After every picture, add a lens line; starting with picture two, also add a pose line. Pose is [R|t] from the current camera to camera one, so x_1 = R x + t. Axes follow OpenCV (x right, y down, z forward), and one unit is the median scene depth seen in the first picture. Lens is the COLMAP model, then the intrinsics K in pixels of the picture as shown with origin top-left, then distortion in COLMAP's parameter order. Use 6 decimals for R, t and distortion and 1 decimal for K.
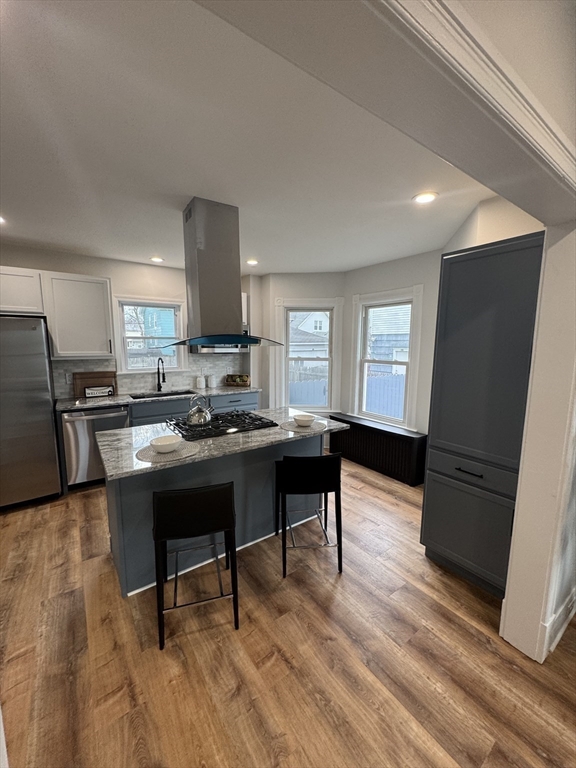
lens RADIAL K [[307.7, 0, 287.0], [0, 307.7, 387.8], [0, 0, 1]] dist [-0.003764, 0.000173]
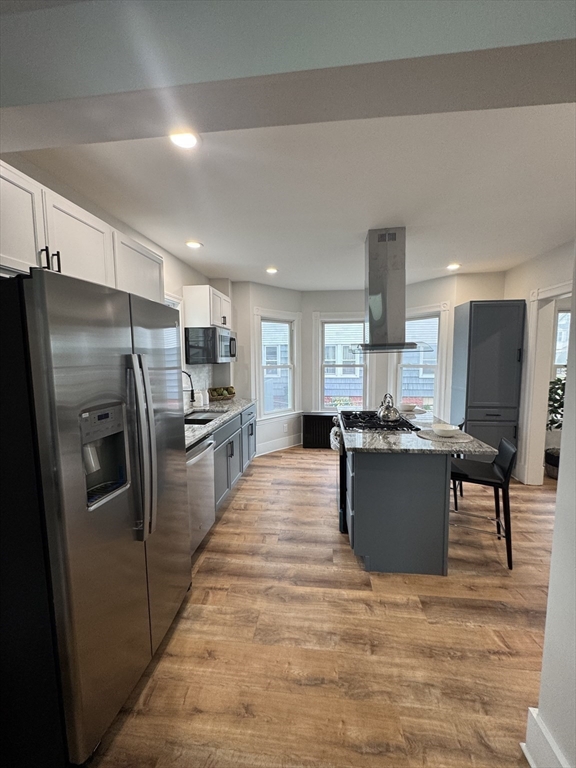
lens RADIAL K [[307.7, 0, 289.0], [0, 307.7, 385.4], [0, 0, 1]] dist [-0.003764, 0.000173]
pose [[0.668414, -0.082432, 0.739207, -0.843400], [0.114388, 0.993409, 0.007346, -0.038196], [-0.734941, 0.079647, 0.673438, 0.307670]]
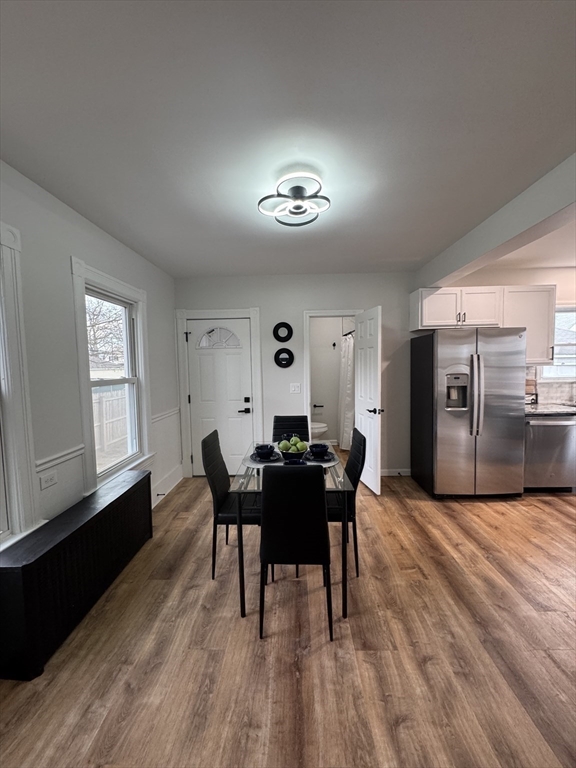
lens RADIAL K [[307.7, 0, 286.8], [0, 307.7, 381.6], [0, 0, 1]] dist [-0.003764, 0.000173]
pose [[0.803045, 0.012954, -0.595778, -0.618337], [-0.057866, 0.996734, -0.056325, 0.055769], [0.593103, 0.079706, 0.801172, -0.274530]]
